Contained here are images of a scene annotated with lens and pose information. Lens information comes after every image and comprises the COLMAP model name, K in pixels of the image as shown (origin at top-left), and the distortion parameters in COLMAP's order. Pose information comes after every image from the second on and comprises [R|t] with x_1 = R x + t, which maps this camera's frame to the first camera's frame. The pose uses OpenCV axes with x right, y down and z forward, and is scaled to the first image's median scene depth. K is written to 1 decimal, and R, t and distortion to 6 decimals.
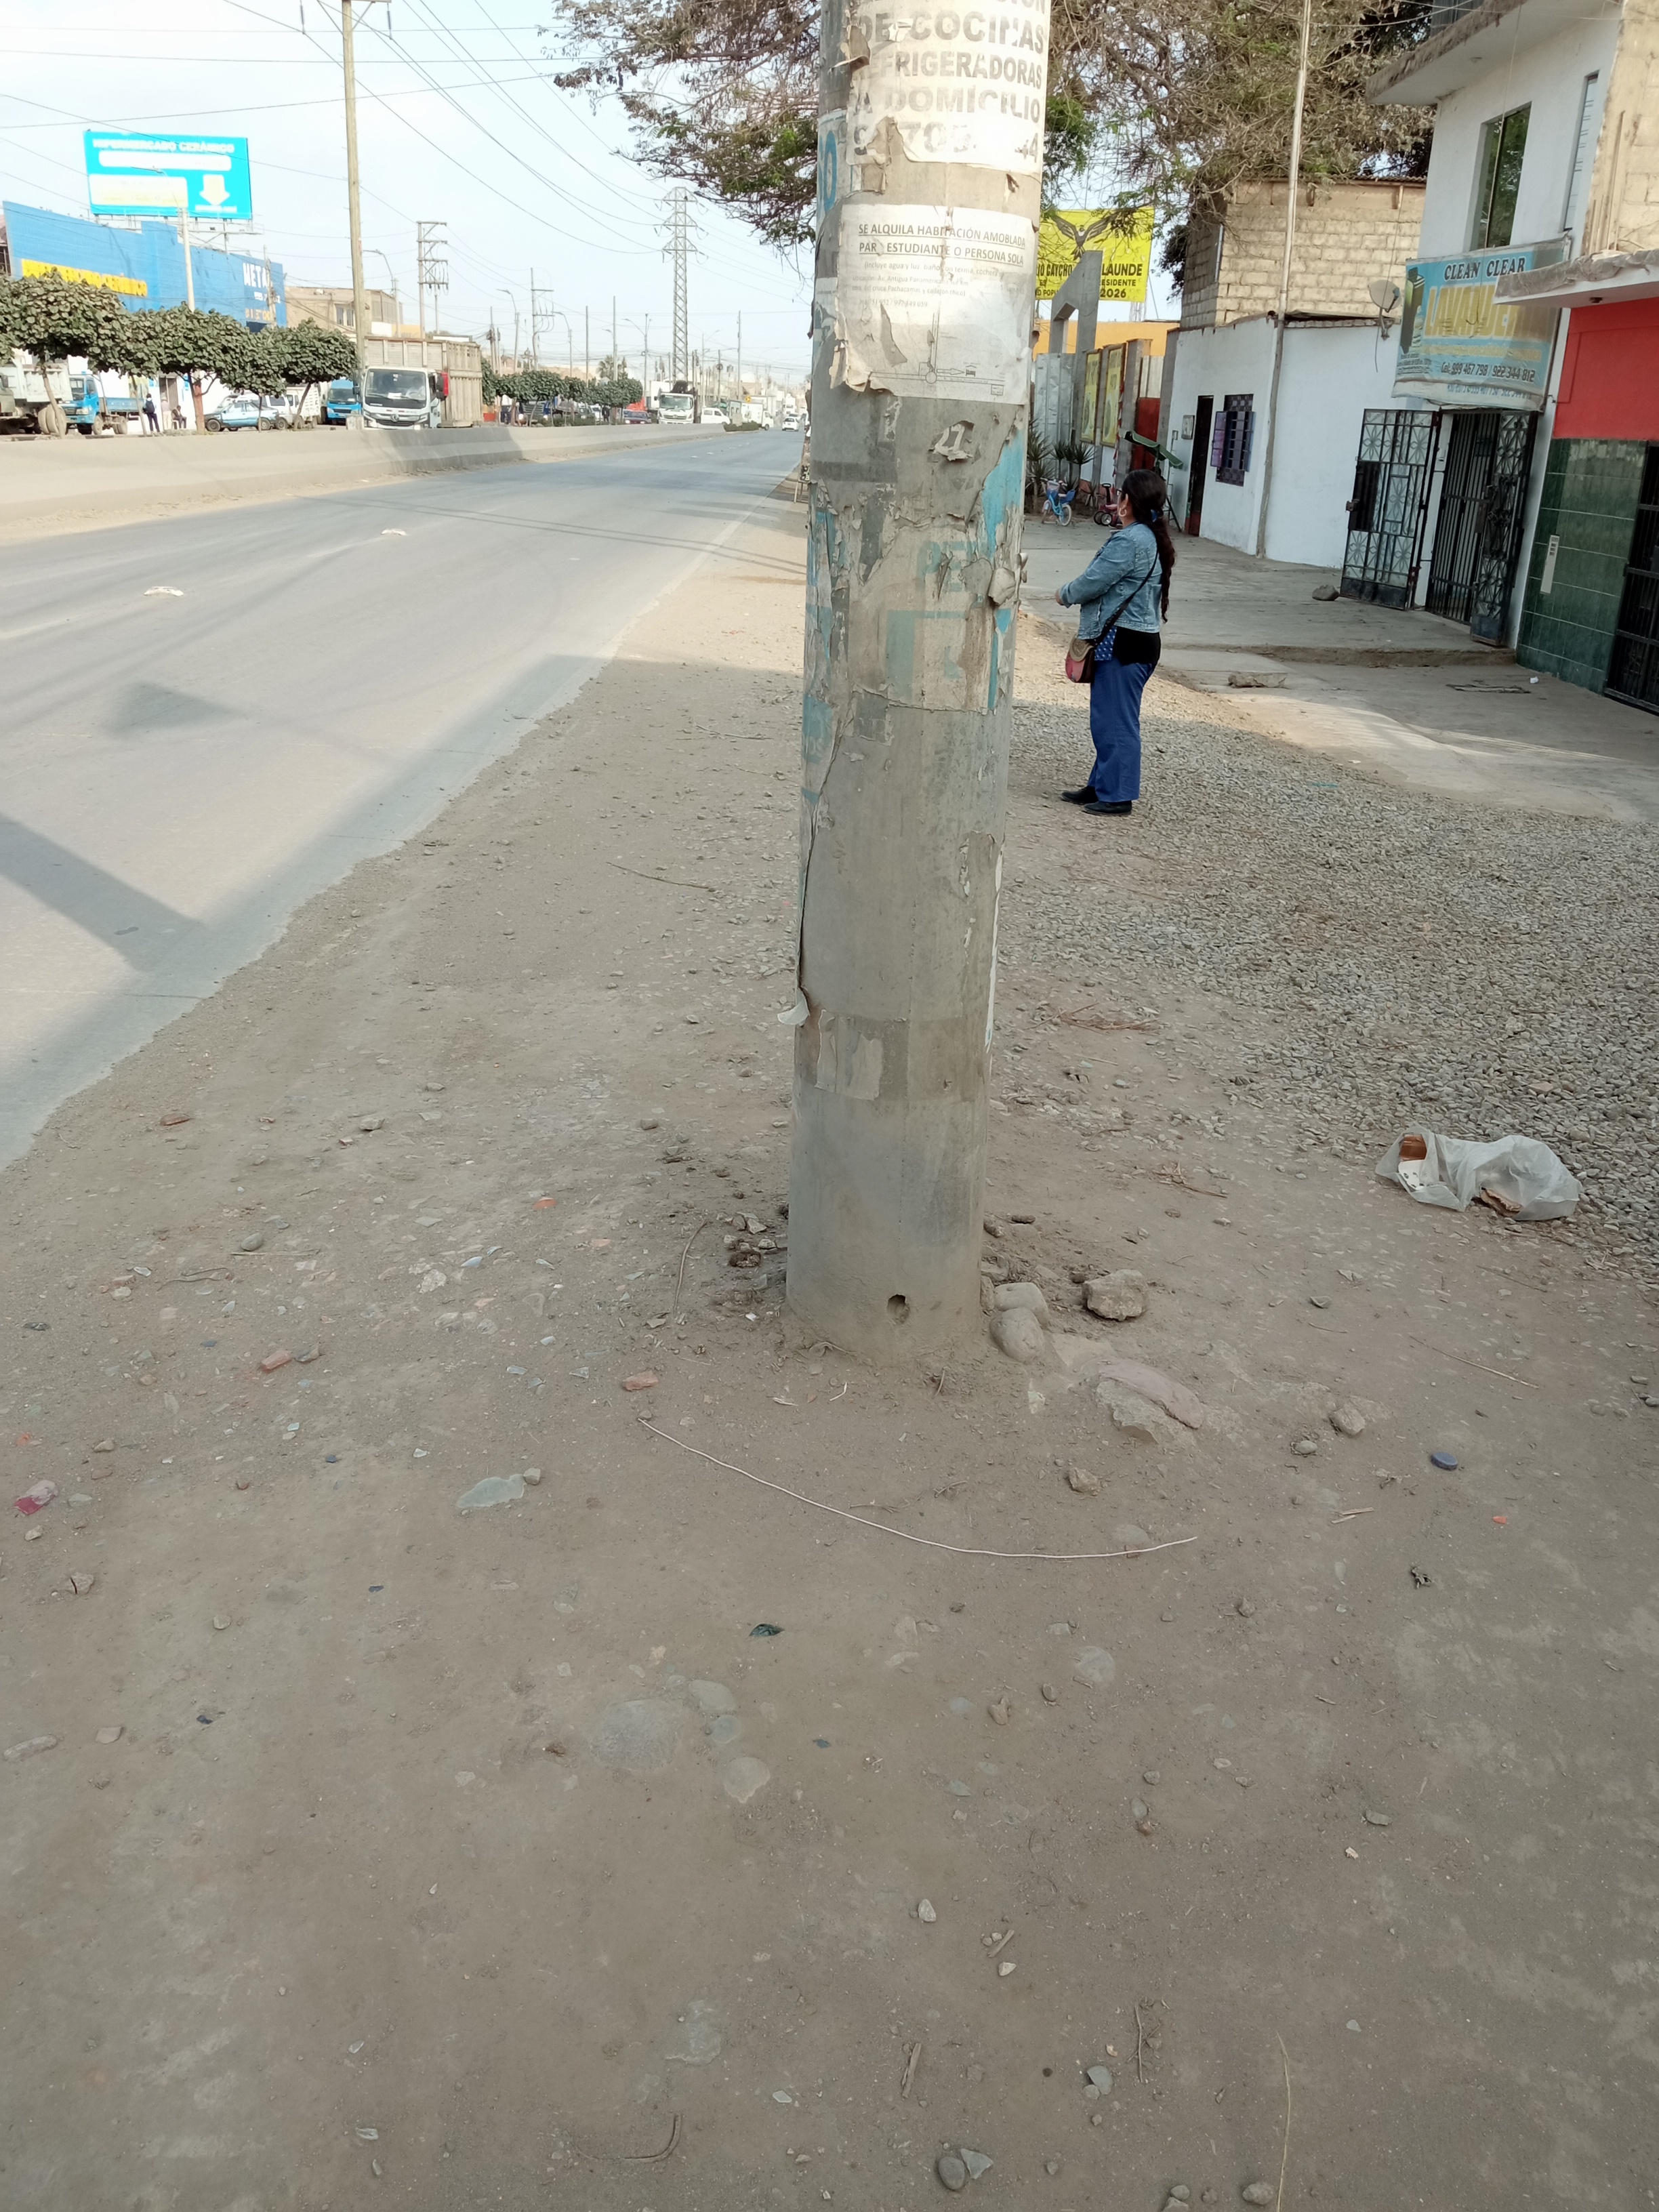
lens RADIAL K [[1778.1, 0, 829.5], [0, 1778.1, 1106.0], [0, 0, 1]] dist [0.120002, -0.208340]
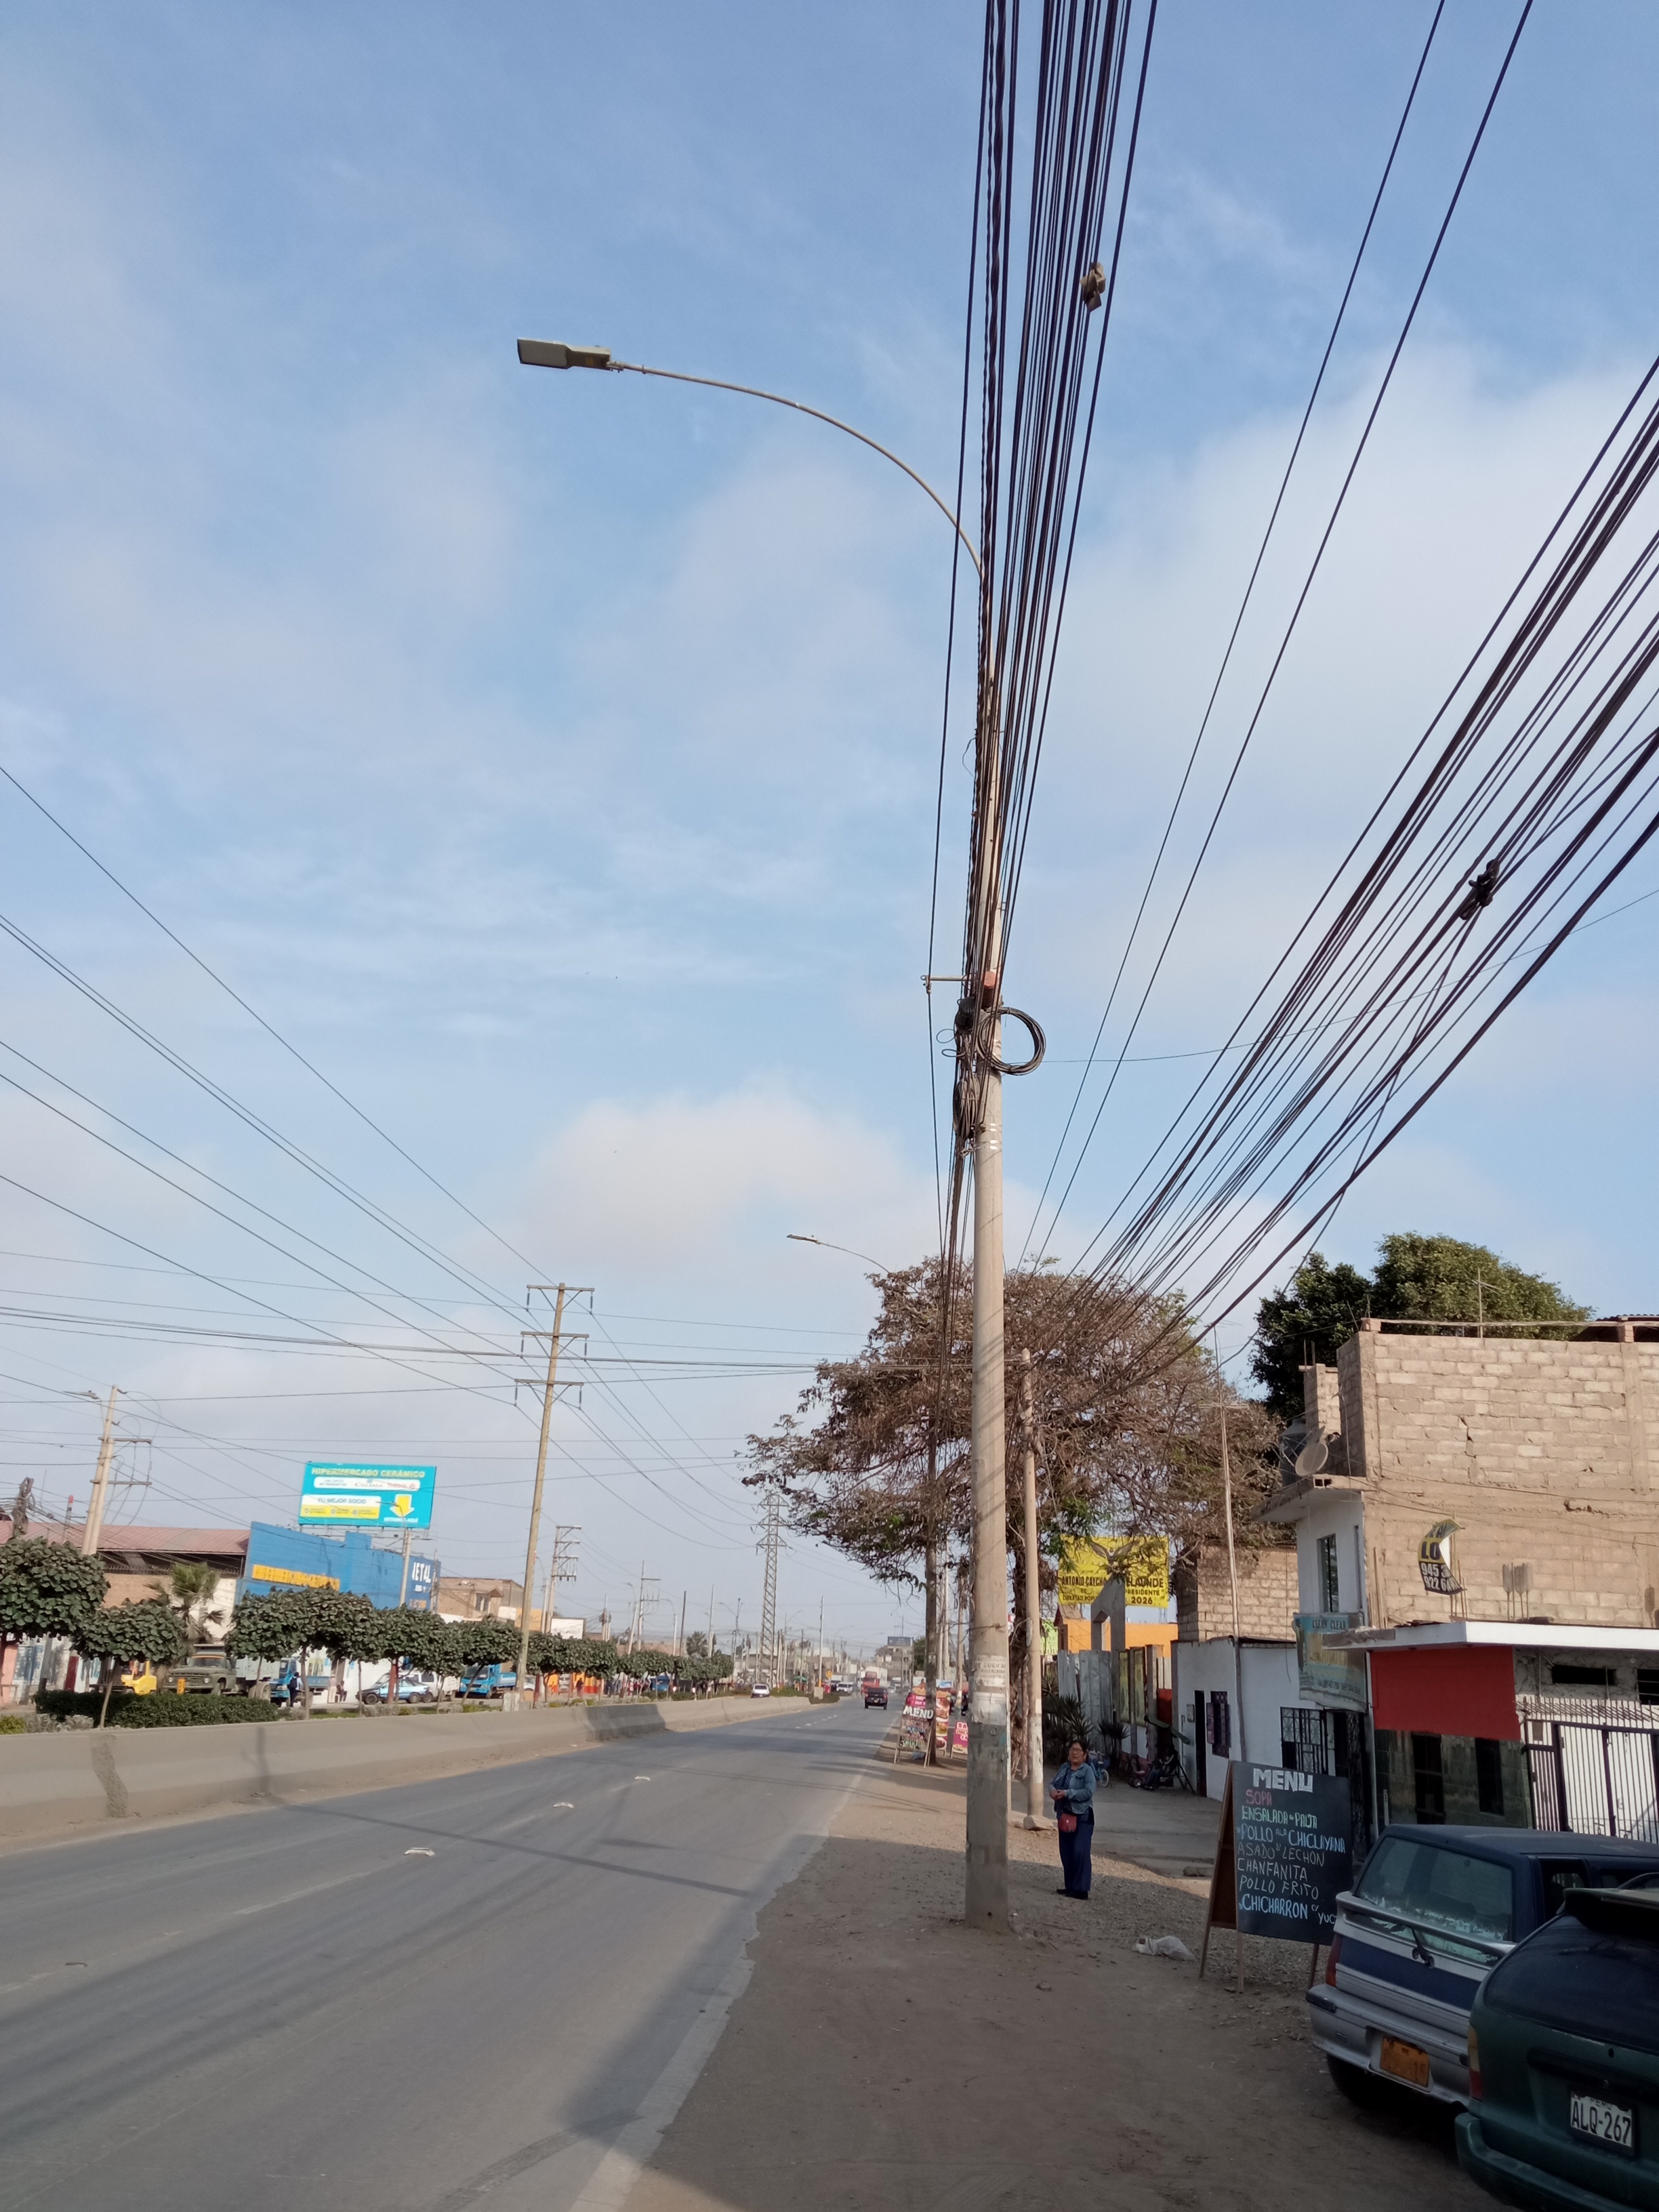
lens RADIAL K [[1778.1, 0, 829.5], [0, 1778.1, 1106.0], [0, 0, 1]] dist [0.120002, -0.208340]
pose [[0.999257, -0.001070, -0.038516, -0.015588], [-0.023347, 0.778396, -0.627339, 0.114498], [0.030652, 0.627773, 0.777793, -0.320447]]
